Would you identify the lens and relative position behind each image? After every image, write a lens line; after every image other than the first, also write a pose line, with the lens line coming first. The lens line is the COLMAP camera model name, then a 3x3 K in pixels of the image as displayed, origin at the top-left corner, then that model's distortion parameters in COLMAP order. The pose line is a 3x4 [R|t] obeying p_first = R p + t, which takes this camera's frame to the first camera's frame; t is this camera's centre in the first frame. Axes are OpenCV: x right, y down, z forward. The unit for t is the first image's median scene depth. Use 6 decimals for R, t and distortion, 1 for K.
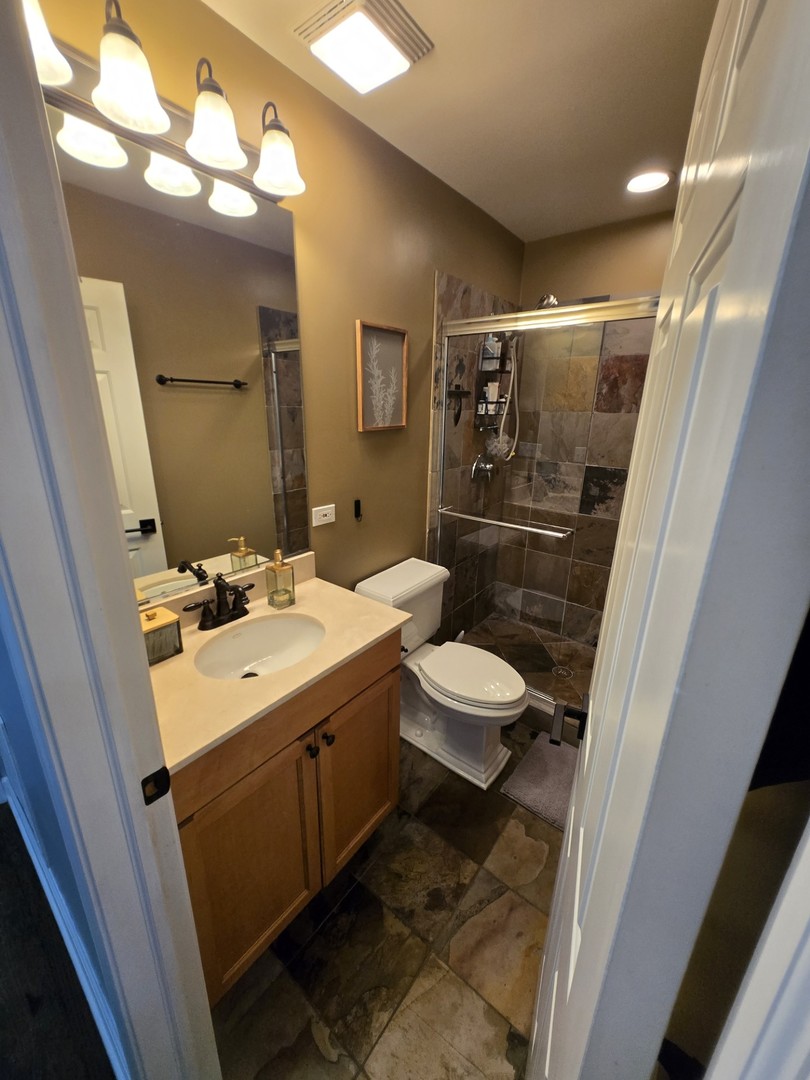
lens RADIAL K [[423.0, 0, 403.5], [0, 423.0, 535.2], [0, 0, 1]] dist [0.000558, -0.000558]
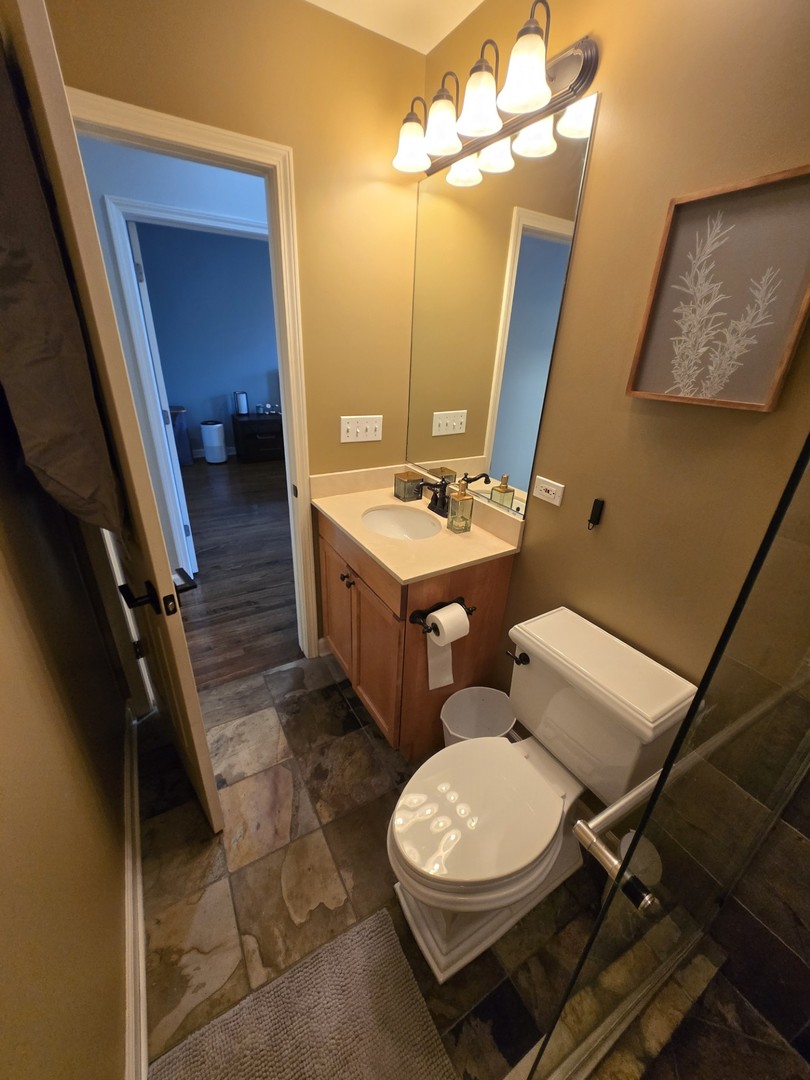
lens RADIAL K [[423.0, 0, 406.3], [0, 423.0, 539.3], [0, 0, 1]] dist [0.000558, -0.000558]
pose [[-0.358790, 0.360896, -0.860827, 0.733821], [-0.328665, 0.814325, 0.478387, -0.305583], [0.873641, 0.454565, -0.173558, 1.058980]]
